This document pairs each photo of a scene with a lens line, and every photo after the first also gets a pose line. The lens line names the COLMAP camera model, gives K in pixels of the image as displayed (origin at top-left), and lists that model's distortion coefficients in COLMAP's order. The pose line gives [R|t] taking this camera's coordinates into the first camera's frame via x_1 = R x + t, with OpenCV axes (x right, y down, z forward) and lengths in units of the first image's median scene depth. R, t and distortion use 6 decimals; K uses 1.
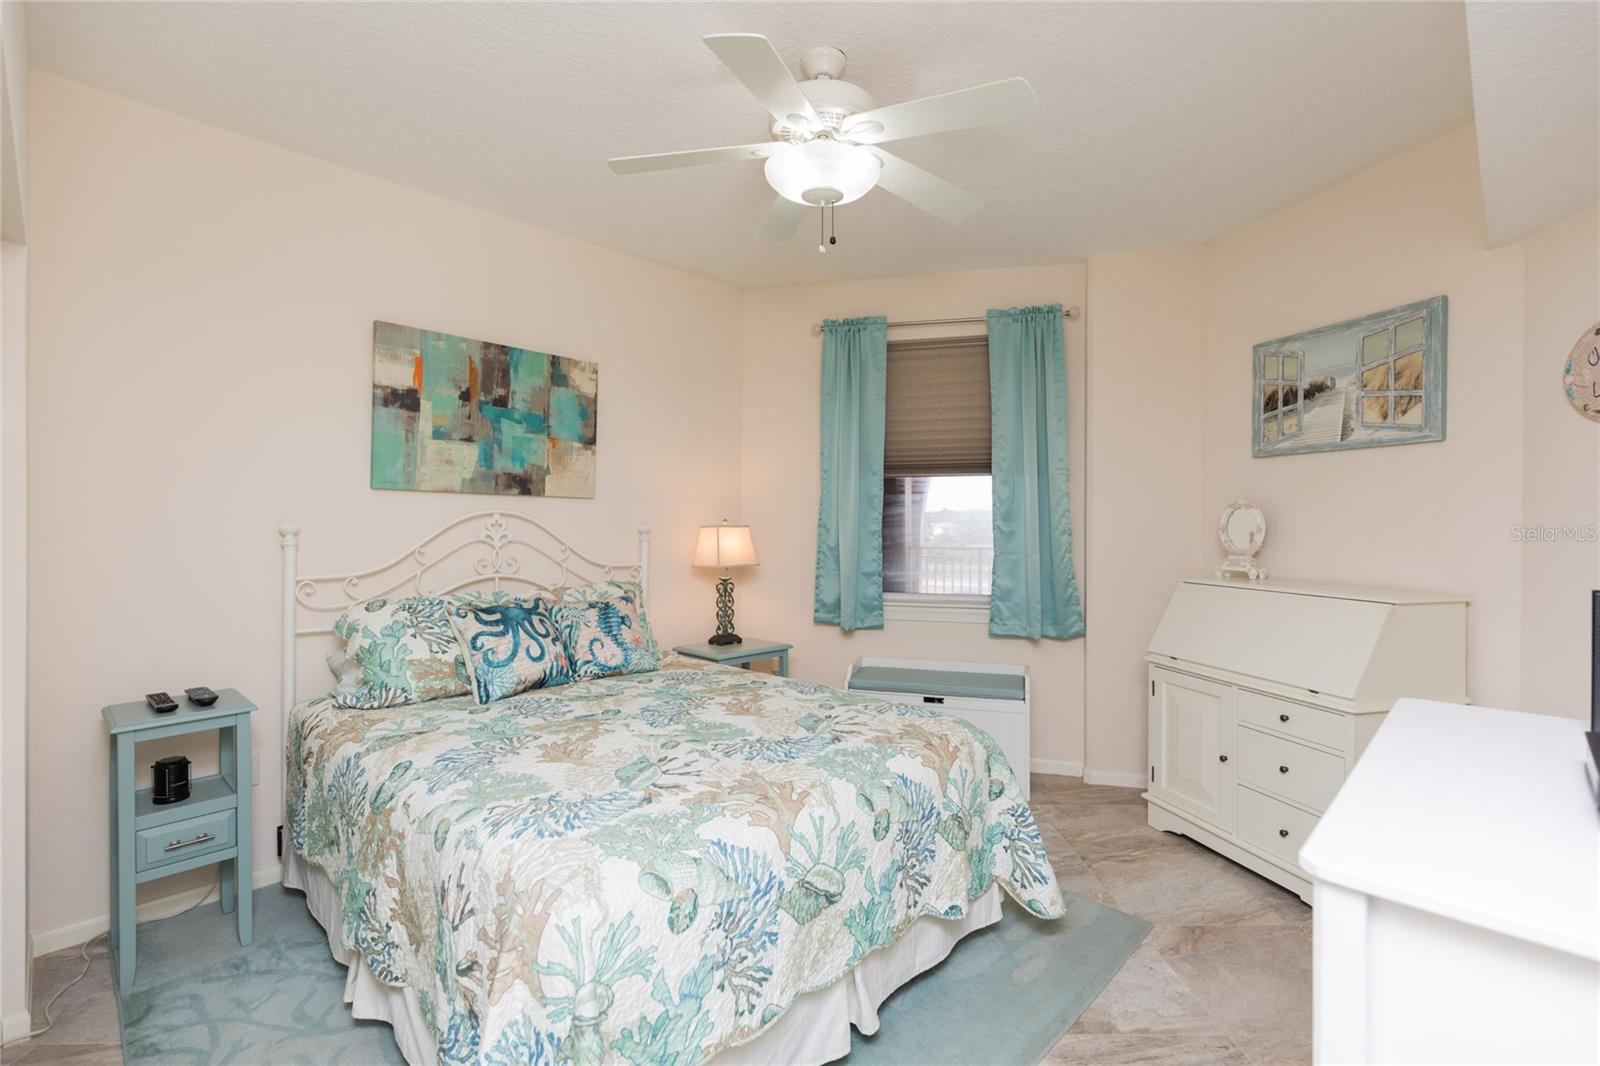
lens RADIAL K [[737.1, 0, 807.0], [0, 737.1, 531.6], [0, 0, 1]] dist [0.011235, -0.000370]
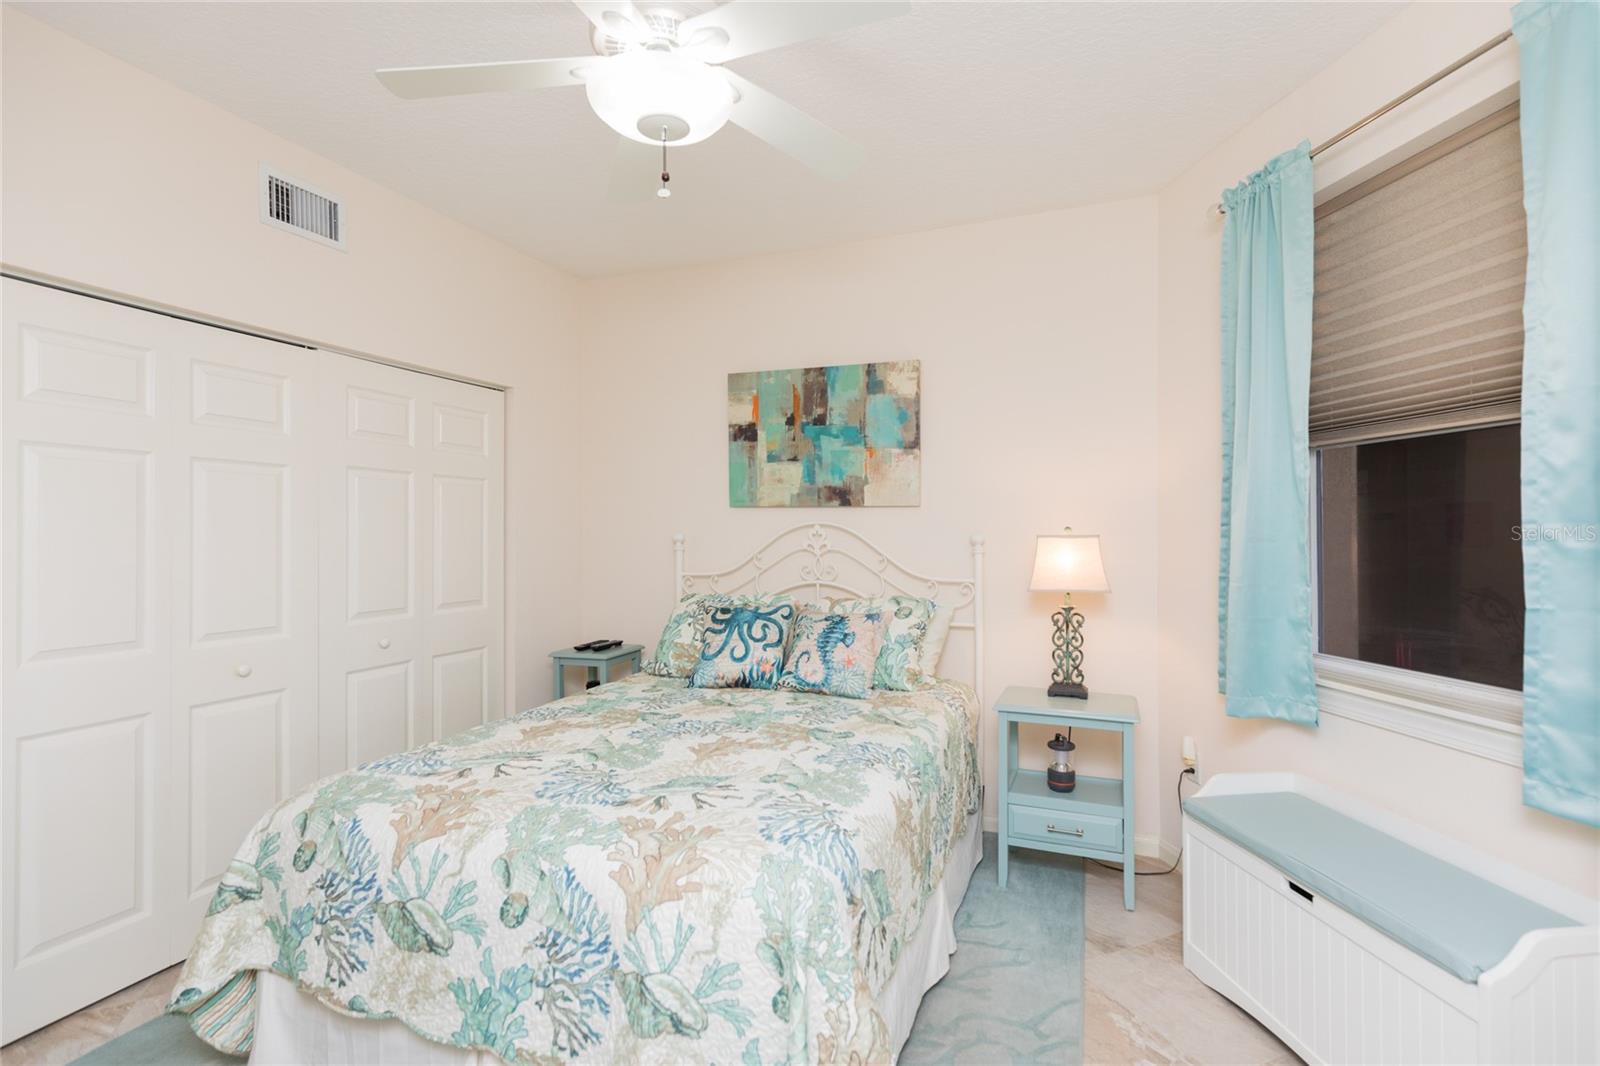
lens RADIAL K [[737.1, 0, 807.0], [0, 737.1, 531.6], [0, 0, 1]] dist [0.011235, -0.000370]
pose [[0.380808, -0.003686, -0.924647, 0.580446], [-0.003517, 0.999979, -0.005434, -0.008346], [0.924647, 0.005322, 0.380787, 0.586984]]
